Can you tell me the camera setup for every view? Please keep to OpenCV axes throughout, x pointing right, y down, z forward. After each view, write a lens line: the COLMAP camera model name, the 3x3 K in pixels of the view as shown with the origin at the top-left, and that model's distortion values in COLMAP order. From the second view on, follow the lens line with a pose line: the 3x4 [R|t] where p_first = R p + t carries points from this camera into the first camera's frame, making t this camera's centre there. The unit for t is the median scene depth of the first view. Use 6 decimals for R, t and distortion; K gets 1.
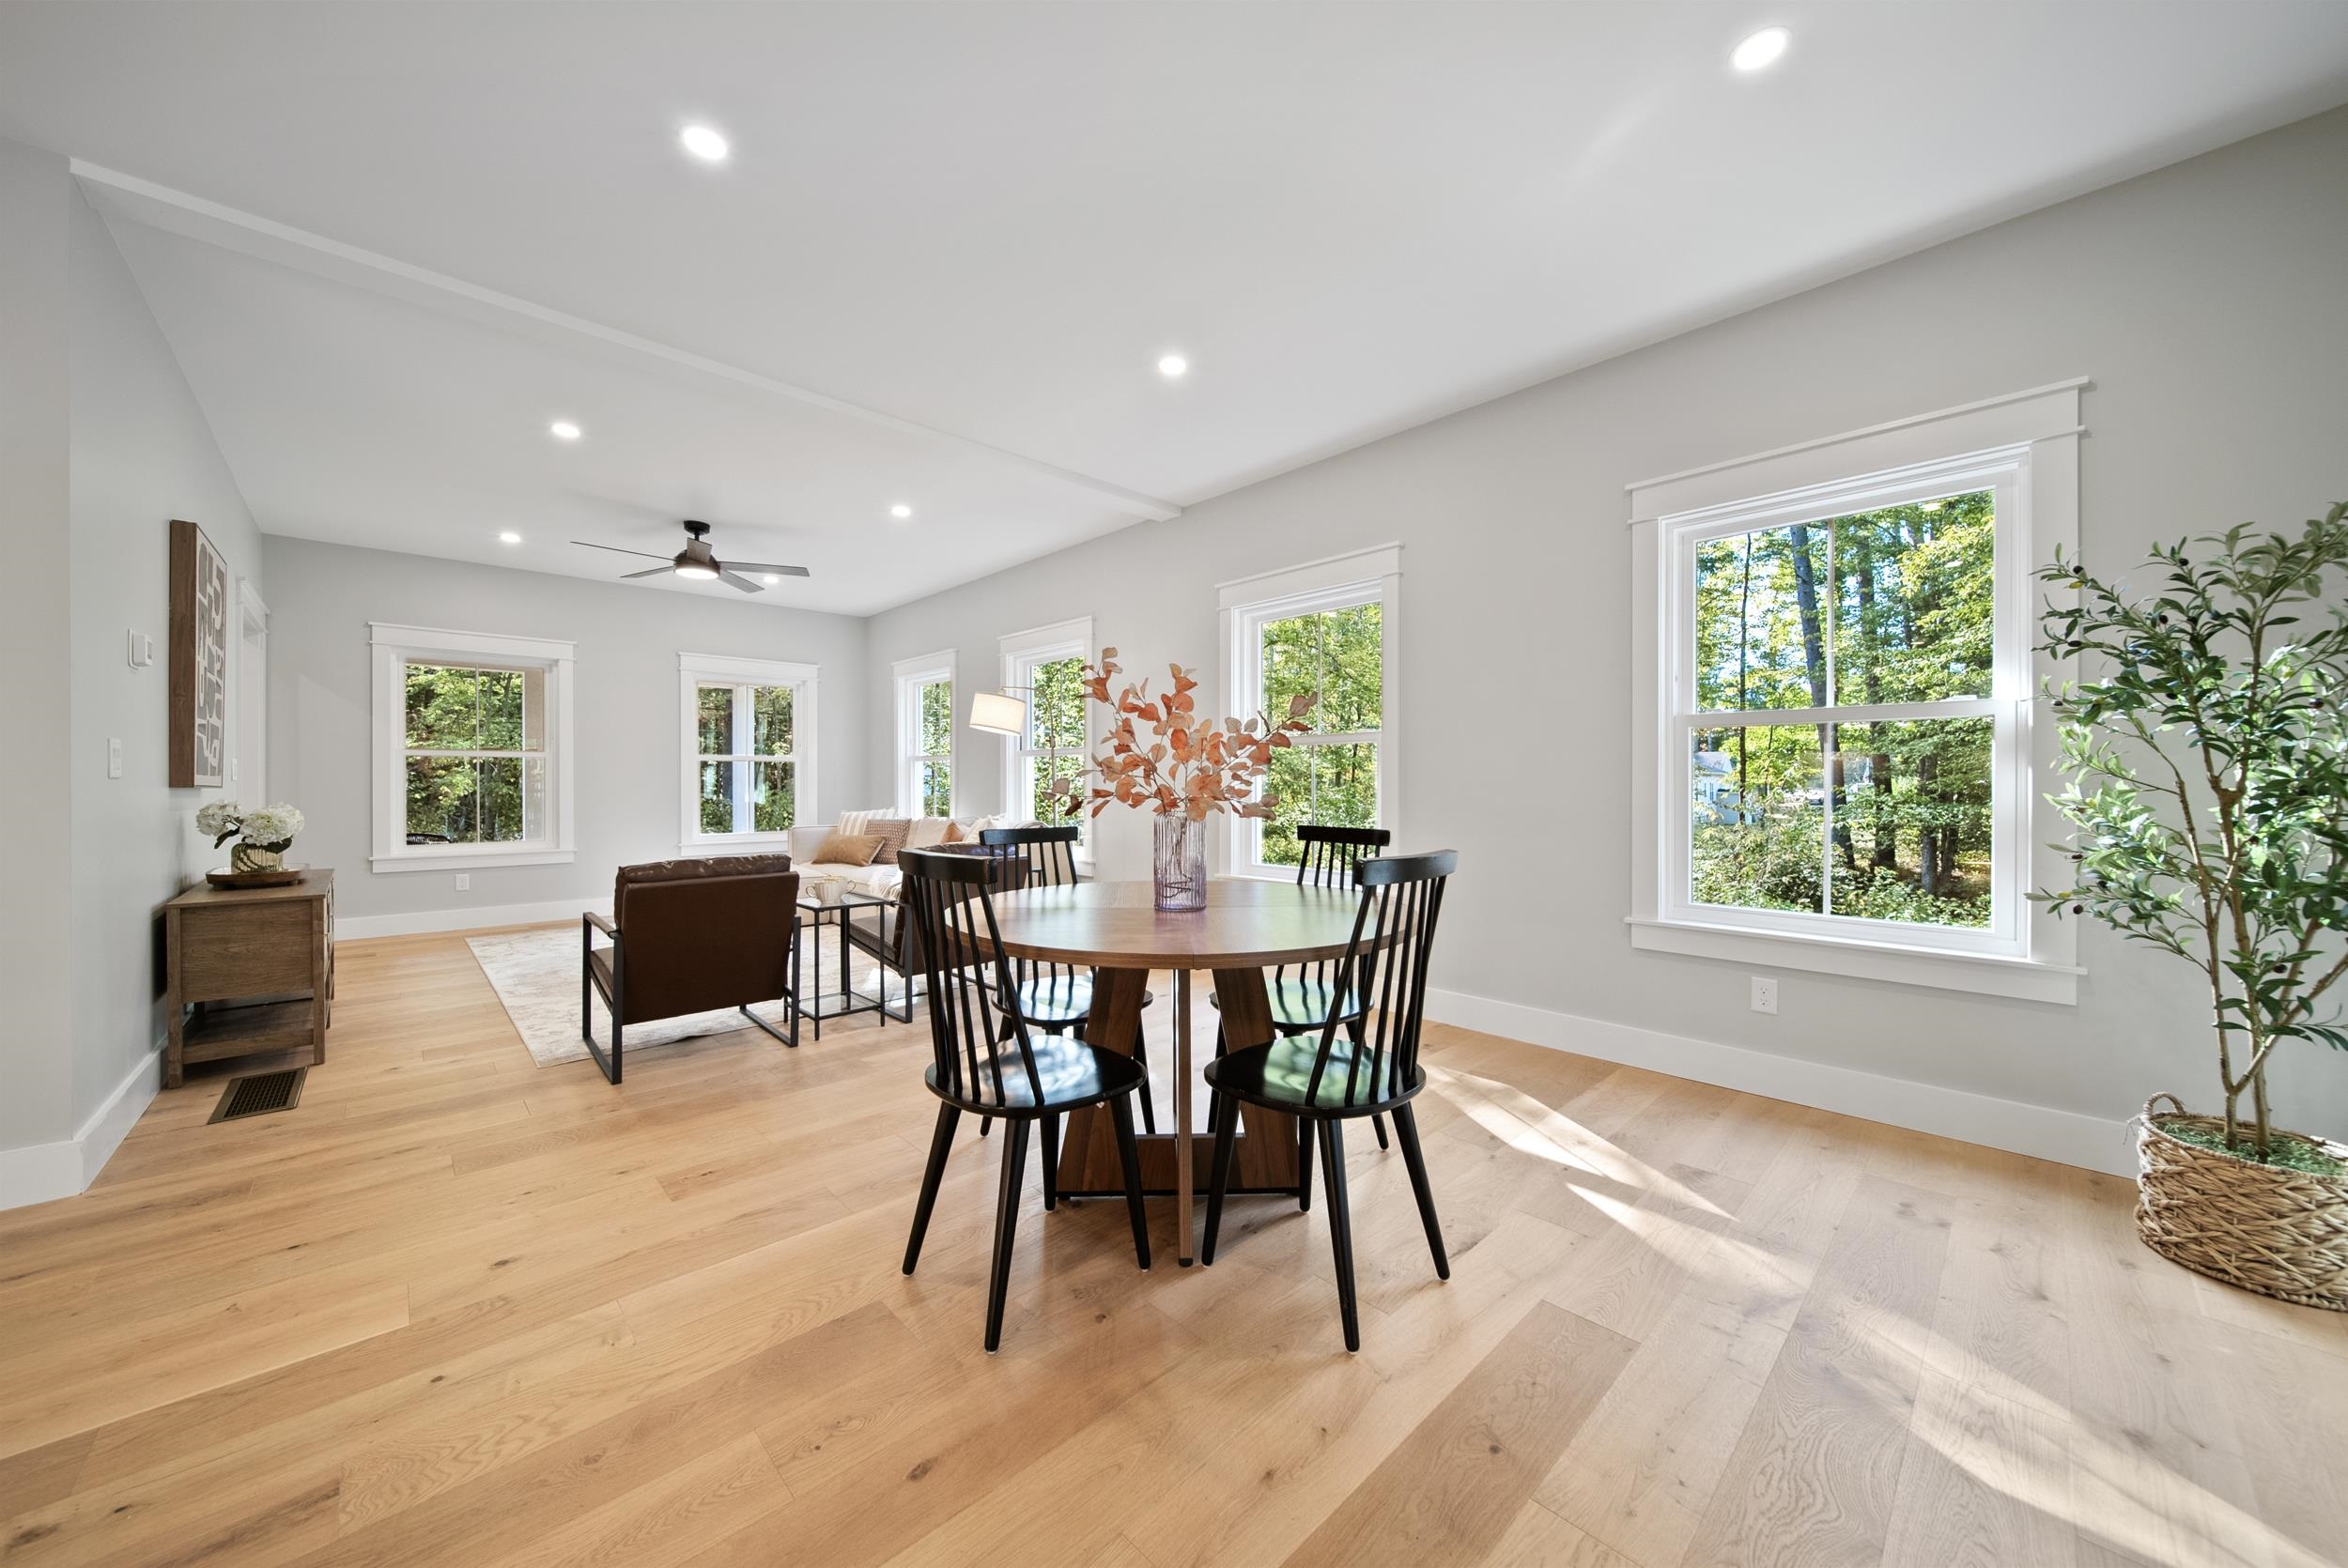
lens RADIAL K [[845.1, 0, 1239.0], [0, 845.1, 791.2], [0, 0, 1]] dist [-0.022090, 0.000109]
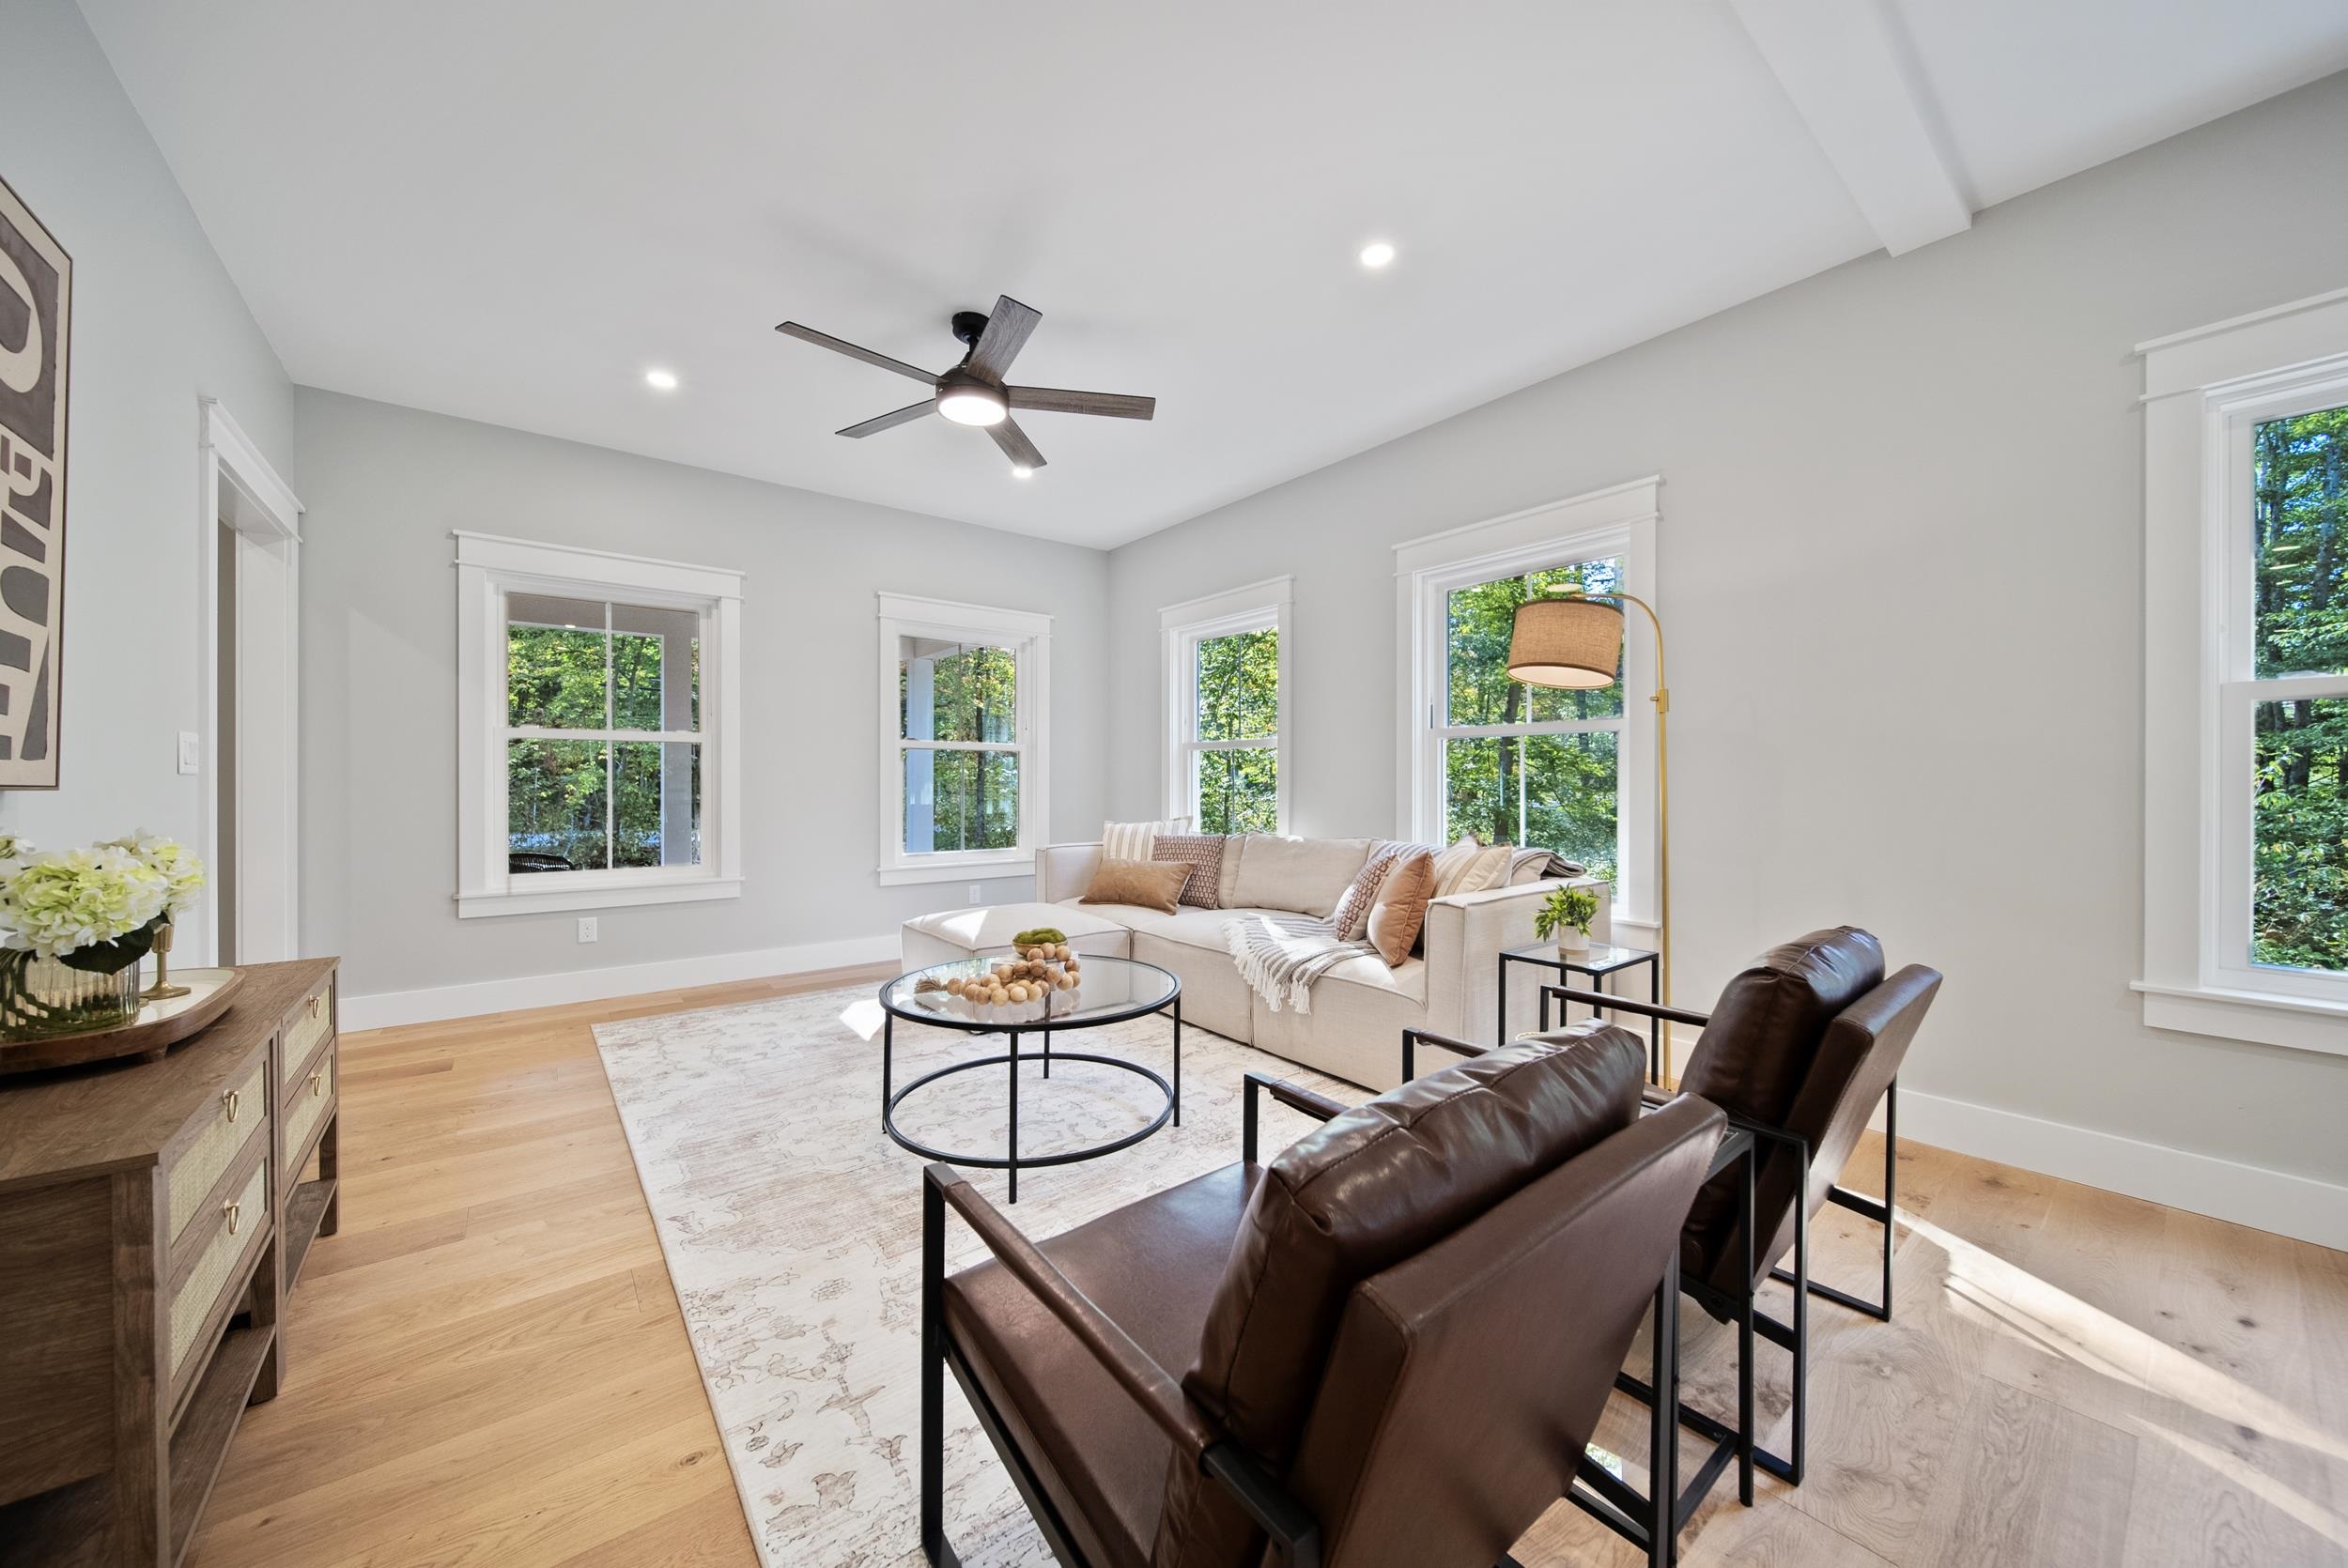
lens RADIAL K [[830.1, 0, 1175.0], [0, 830.1, 789.5], [0, 0, 1]] dist [0.001928, -0.002580]
pose [[0.990576, 0.003229, -0.136926, -0.359961], [-0.003348, 0.999994, -0.000644, -0.003192], [0.136923, 0.001096, 0.990581, 0.383677]]
